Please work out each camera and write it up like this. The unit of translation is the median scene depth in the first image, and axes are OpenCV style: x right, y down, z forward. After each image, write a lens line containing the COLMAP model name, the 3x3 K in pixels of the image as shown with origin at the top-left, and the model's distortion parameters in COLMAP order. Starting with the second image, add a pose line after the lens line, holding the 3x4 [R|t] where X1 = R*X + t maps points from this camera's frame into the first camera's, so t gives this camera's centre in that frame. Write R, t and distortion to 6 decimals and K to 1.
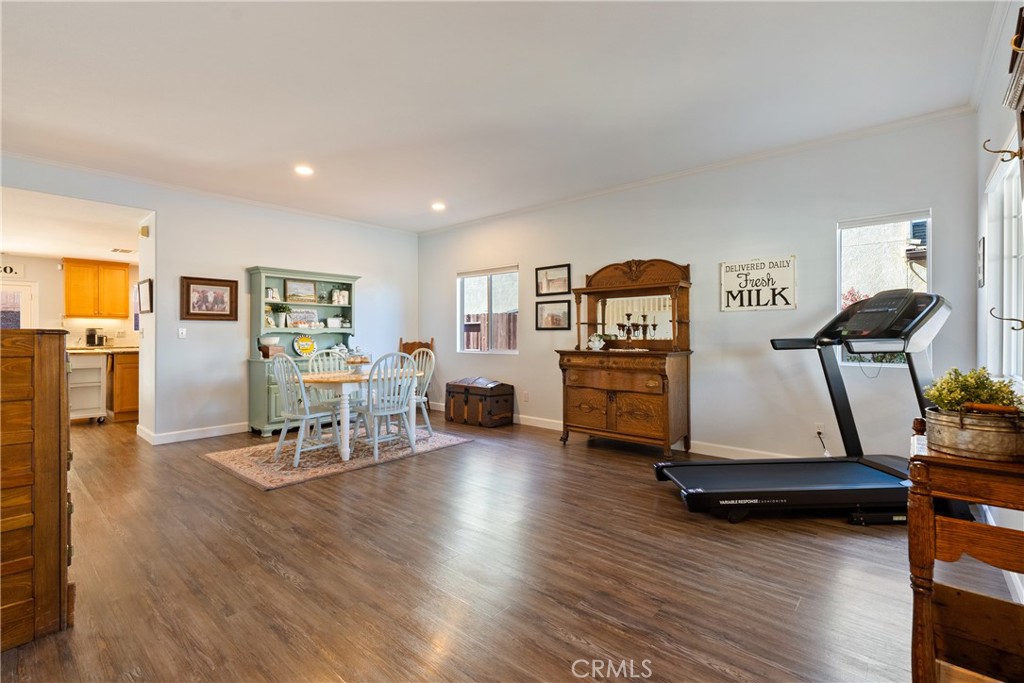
lens RADIAL K [[468.0, 0, 509.4], [0, 468.0, 328.6], [0, 0, 1]] dist [-0.002405, -0.000090]
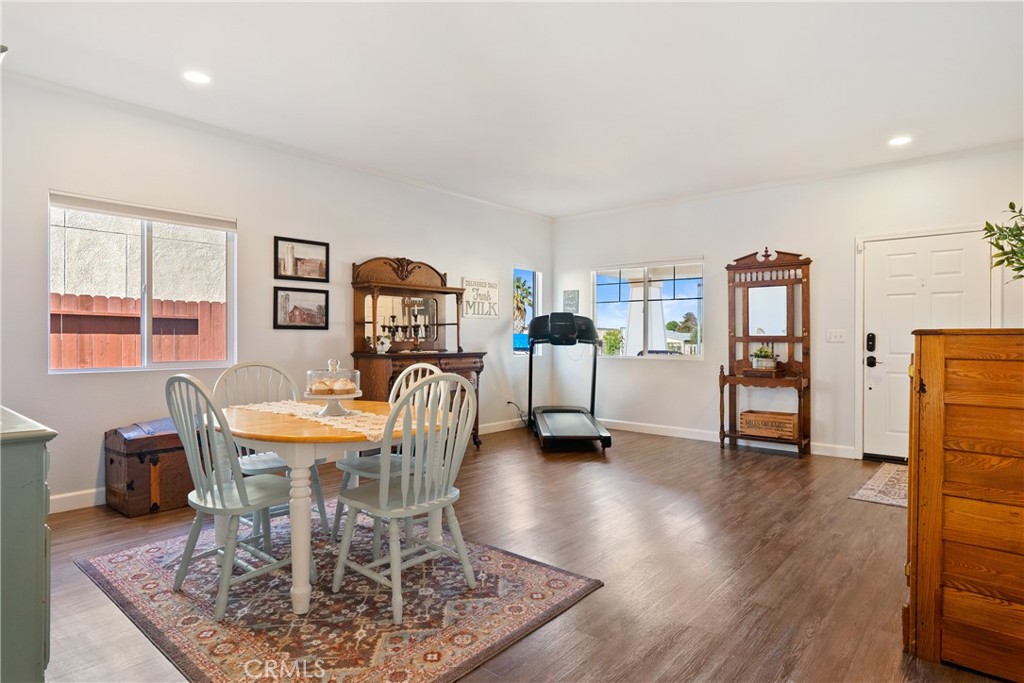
lens RADIAL K [[563.7, 0, 512.0], [0, 563.7, 341.5], [0, 0, 1]] dist [-0.001861, 0.000420]
pose [[-0.020535, -0.007354, 0.999762, -0.797945], [-0.017405, 0.999824, 0.006997, 0.010446], [-0.999638, -0.017257, -0.020660, 0.711879]]
